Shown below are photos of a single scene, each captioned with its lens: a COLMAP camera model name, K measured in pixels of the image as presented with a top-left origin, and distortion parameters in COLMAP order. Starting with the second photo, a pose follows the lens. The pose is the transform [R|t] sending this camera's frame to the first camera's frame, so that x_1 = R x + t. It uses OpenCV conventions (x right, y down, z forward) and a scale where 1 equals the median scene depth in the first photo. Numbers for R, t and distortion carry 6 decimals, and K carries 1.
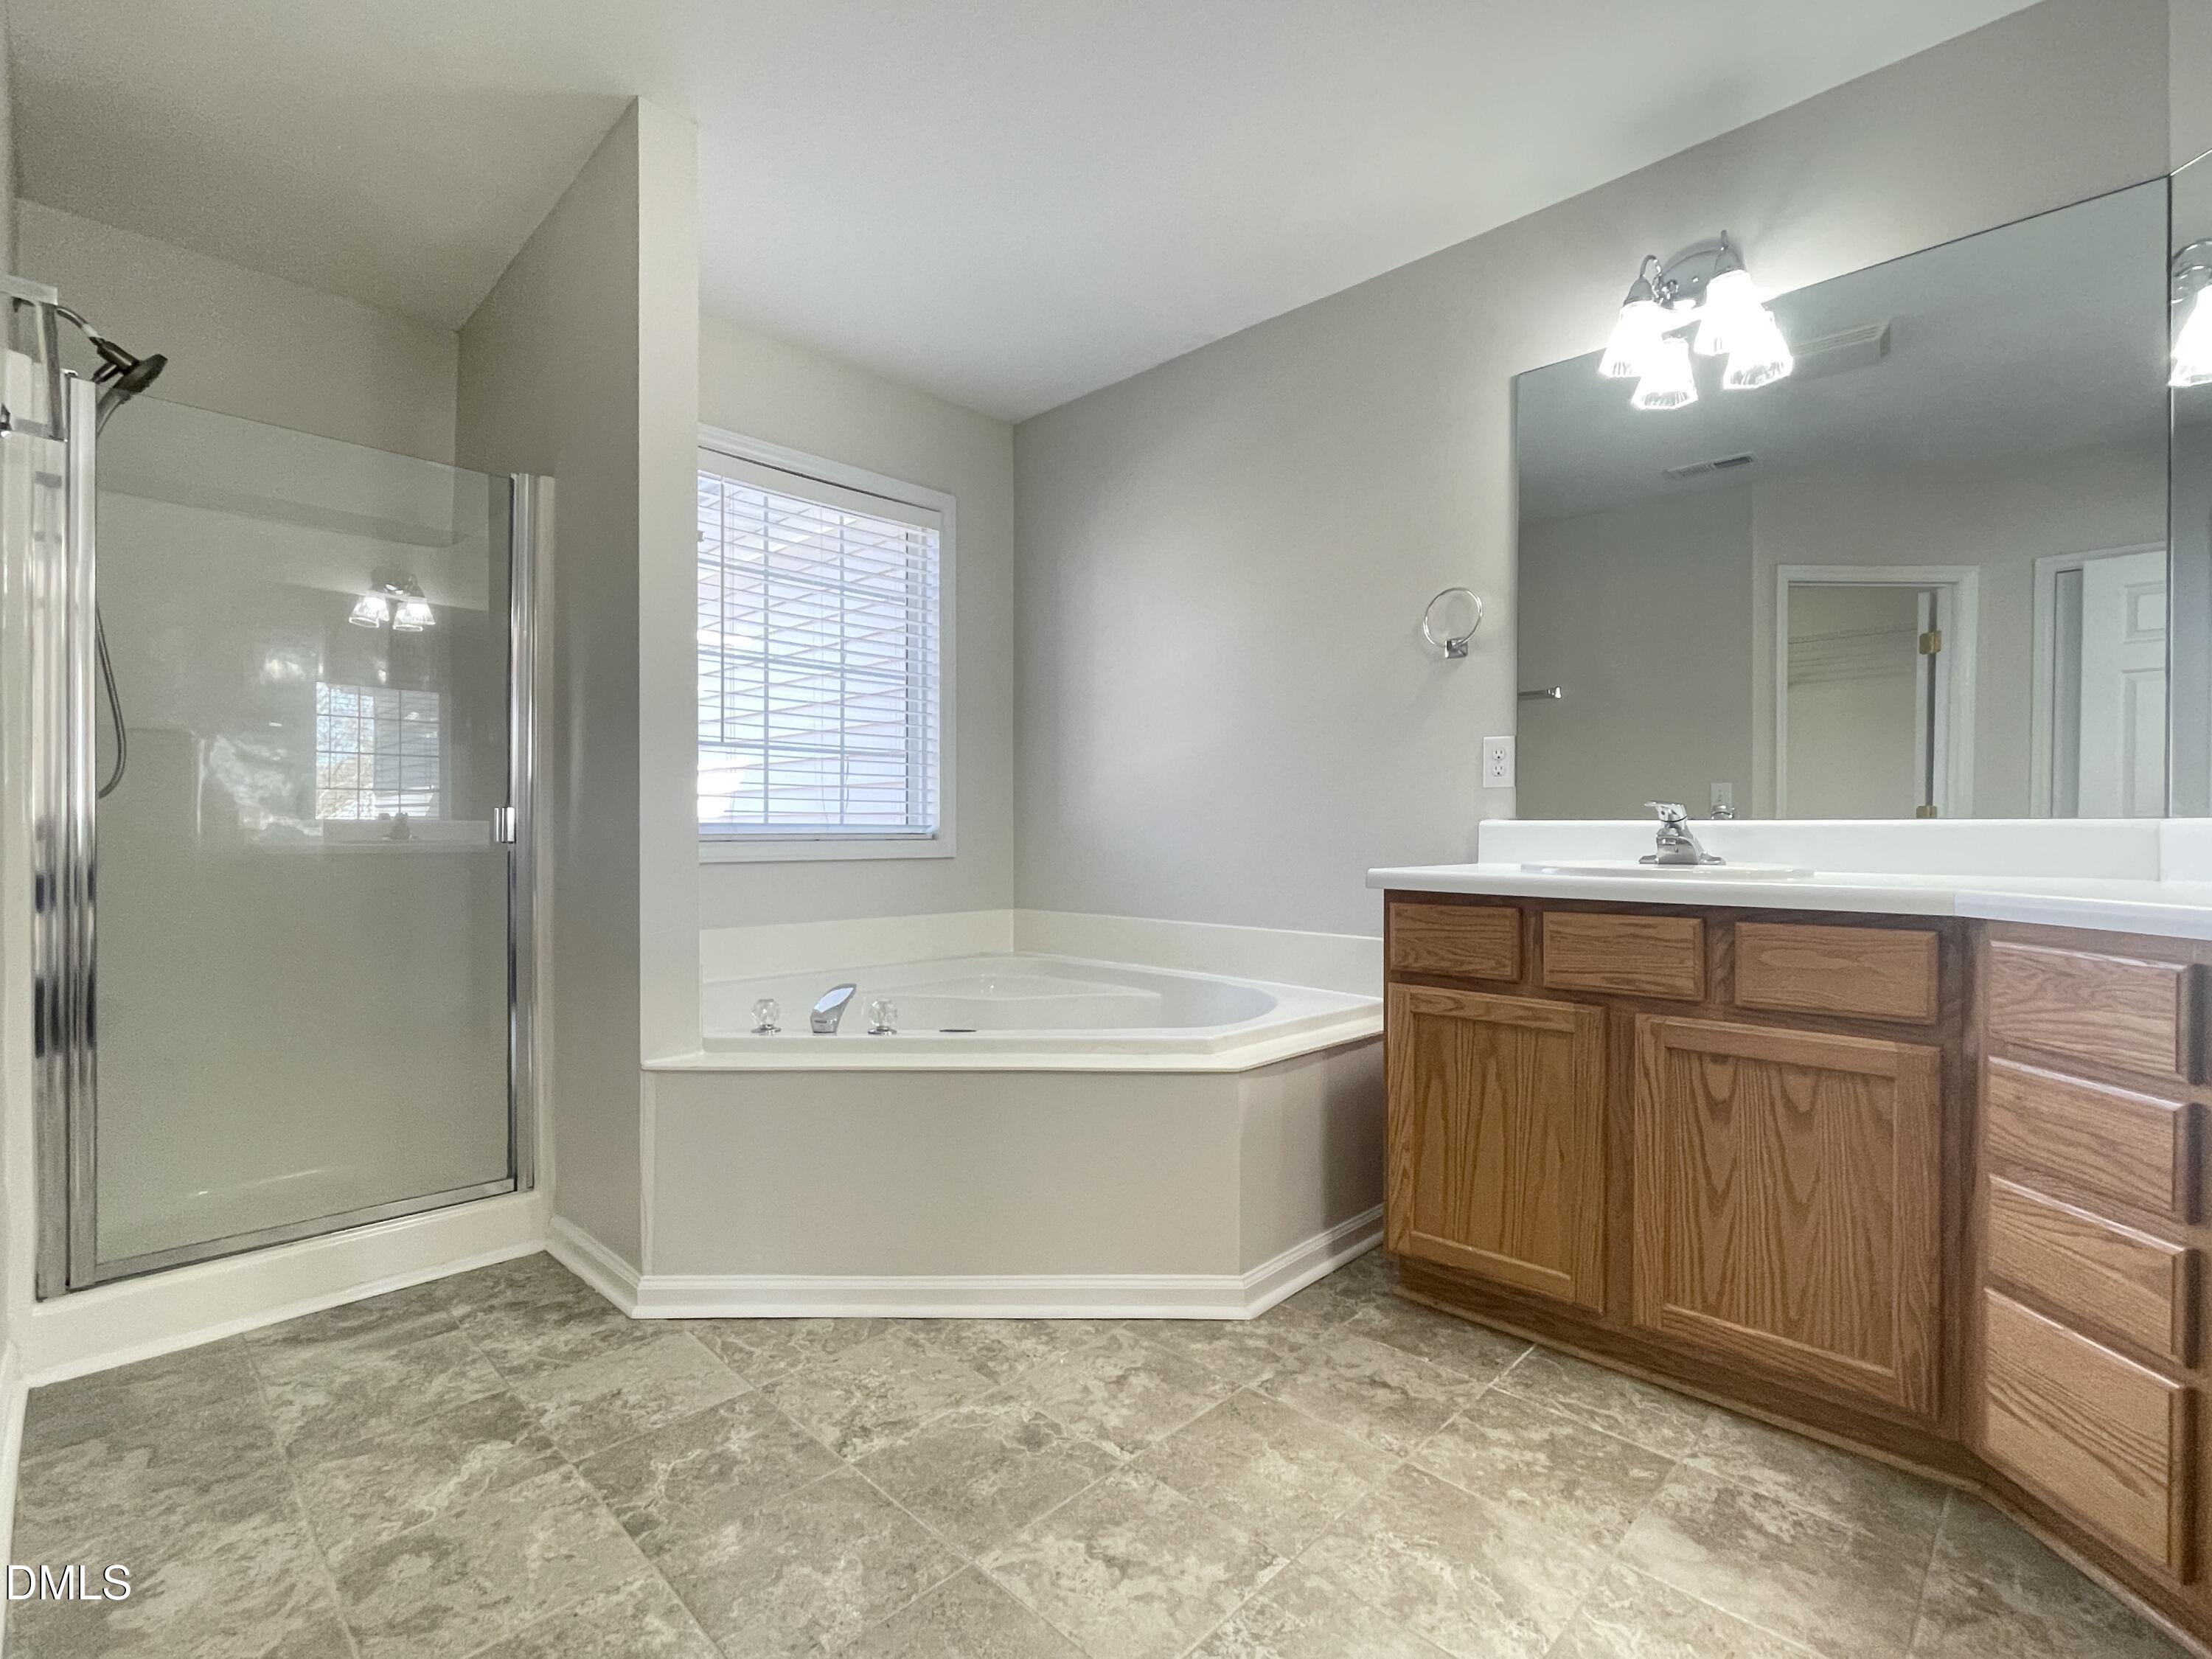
lens RADIAL K [[1014.9, 0, 1121.0], [0, 1014.9, 837.7], [0, 0, 1]] dist [0.015840, 0.000602]
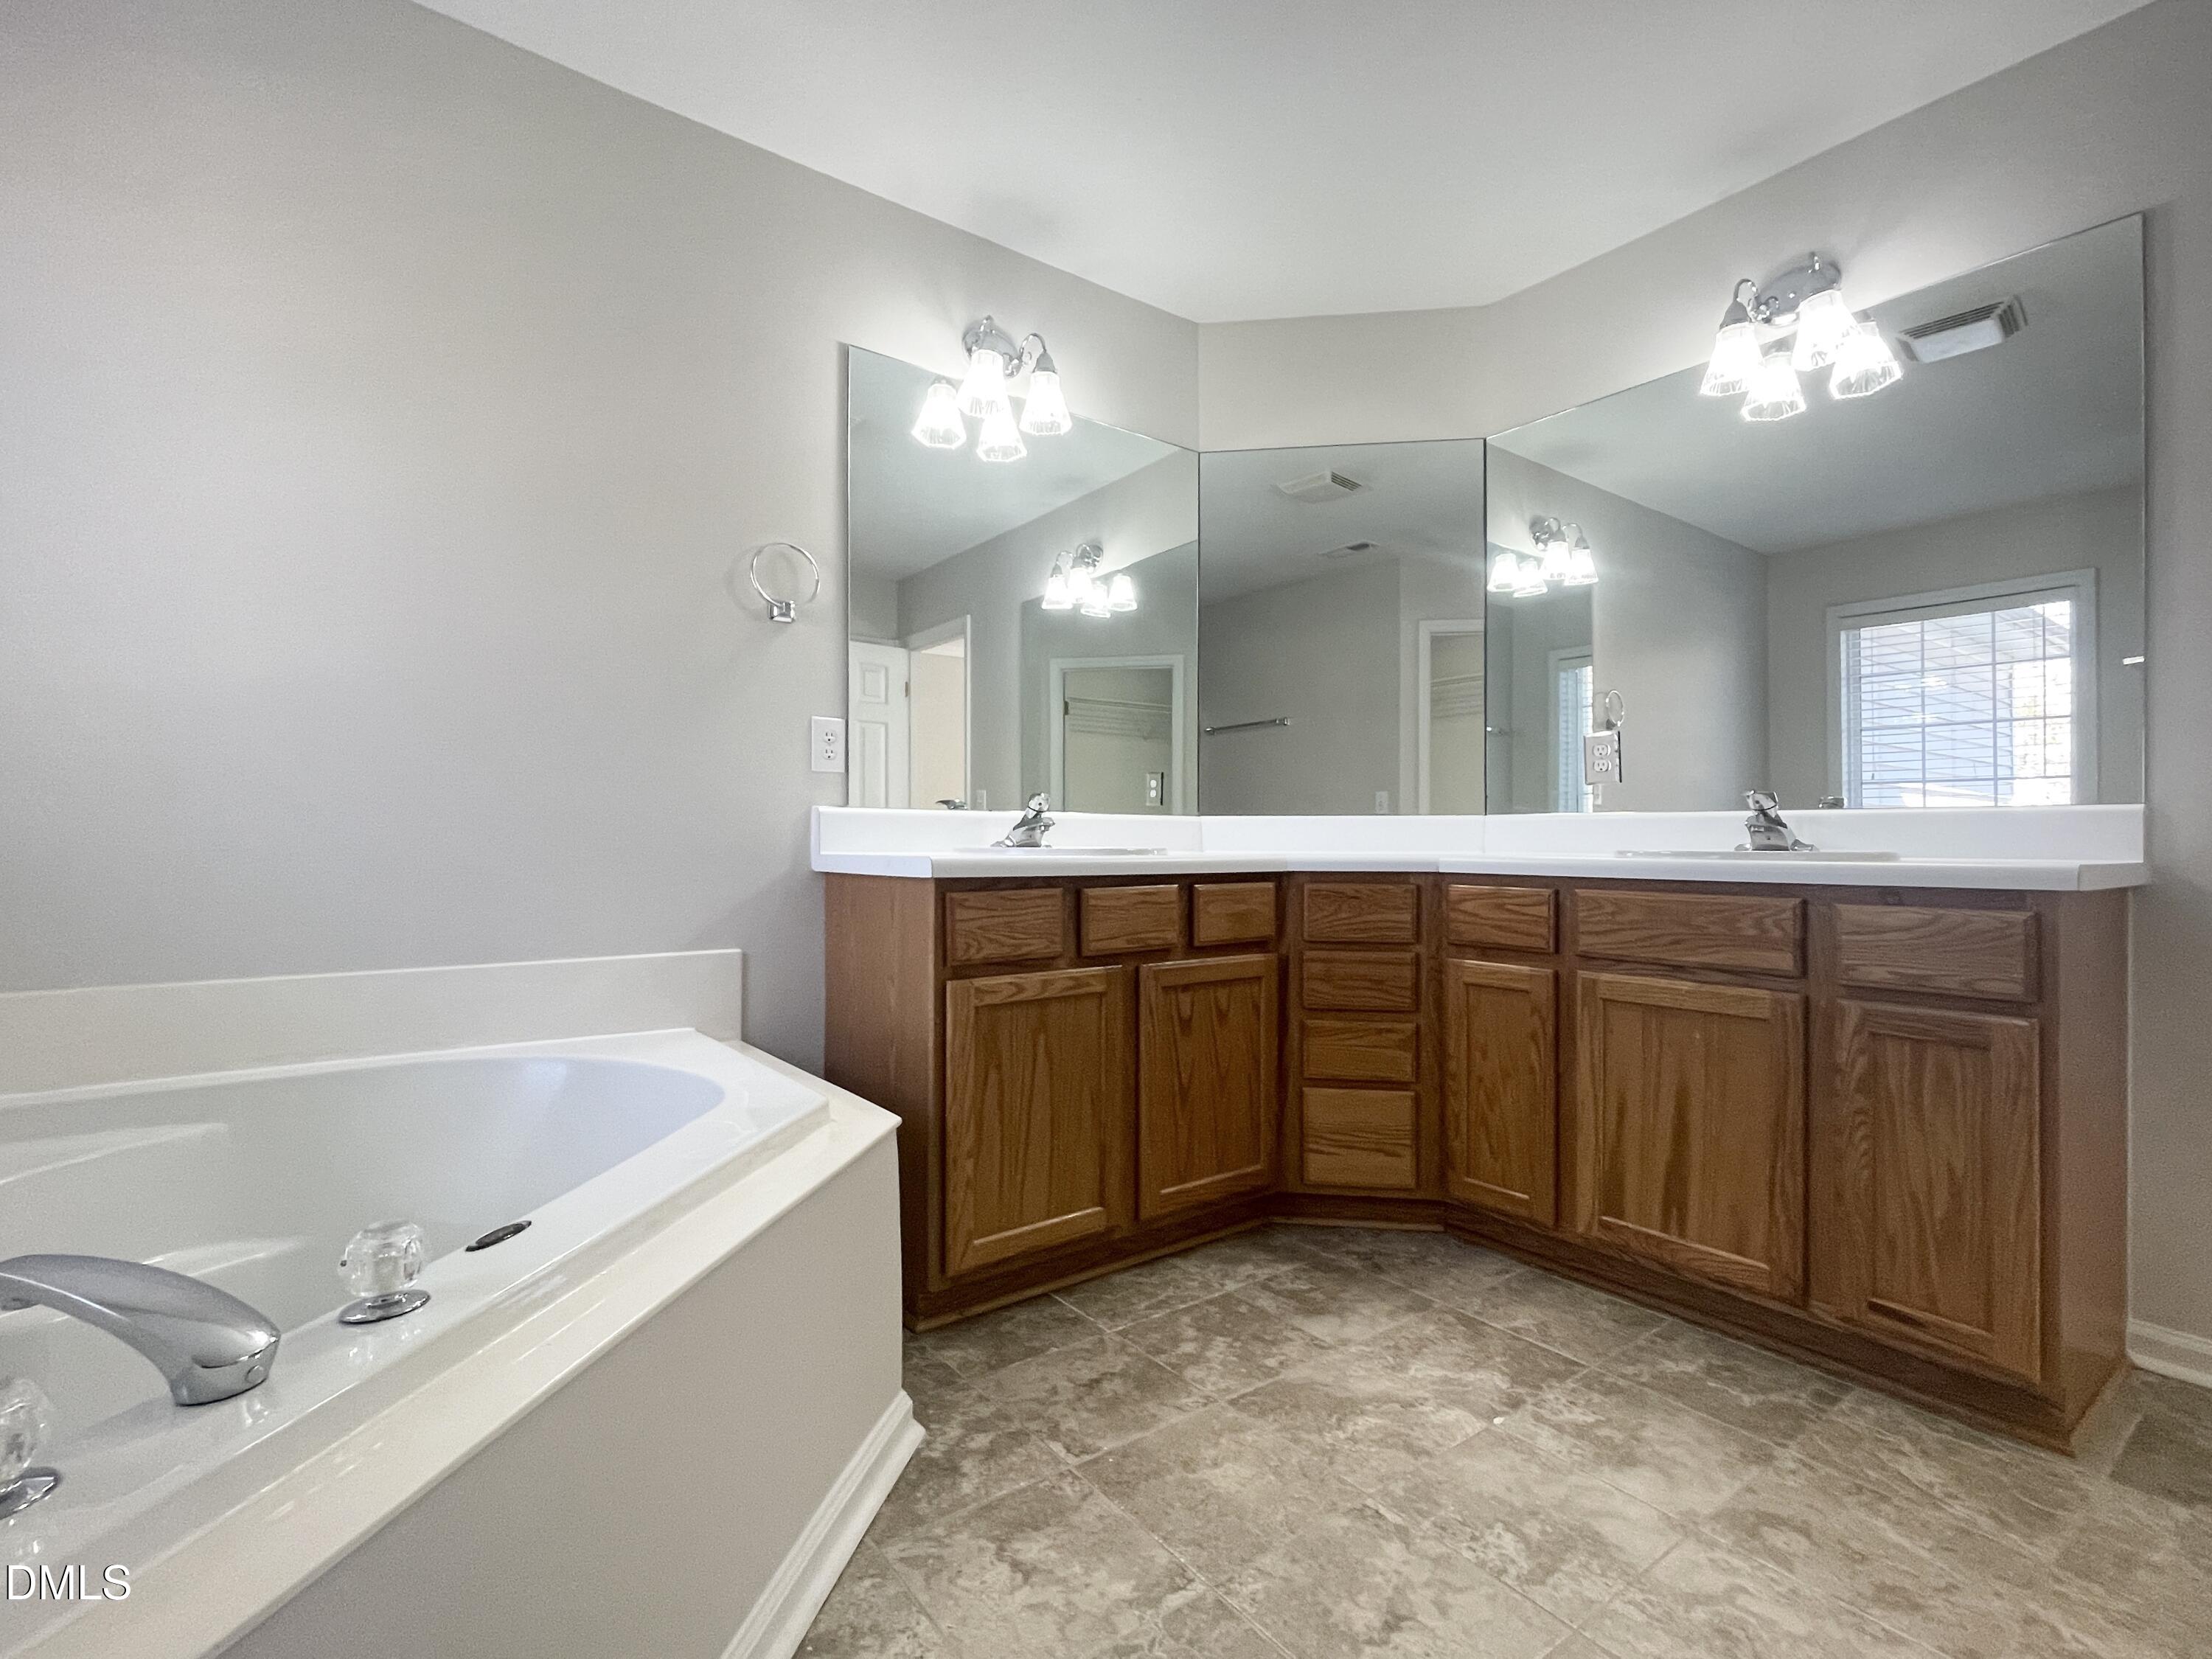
lens RADIAL K [[1014.9, 0, 1113.1], [0, 1014.9, 827.1], [0, 0, 1]] dist [0.015840, 0.000602]
pose [[0.186810, 0.011346, 0.982331, -0.739697], [0.005602, 0.999905, -0.012615, 0.021947], [-0.982380, 0.007860, 0.186728, 0.844372]]
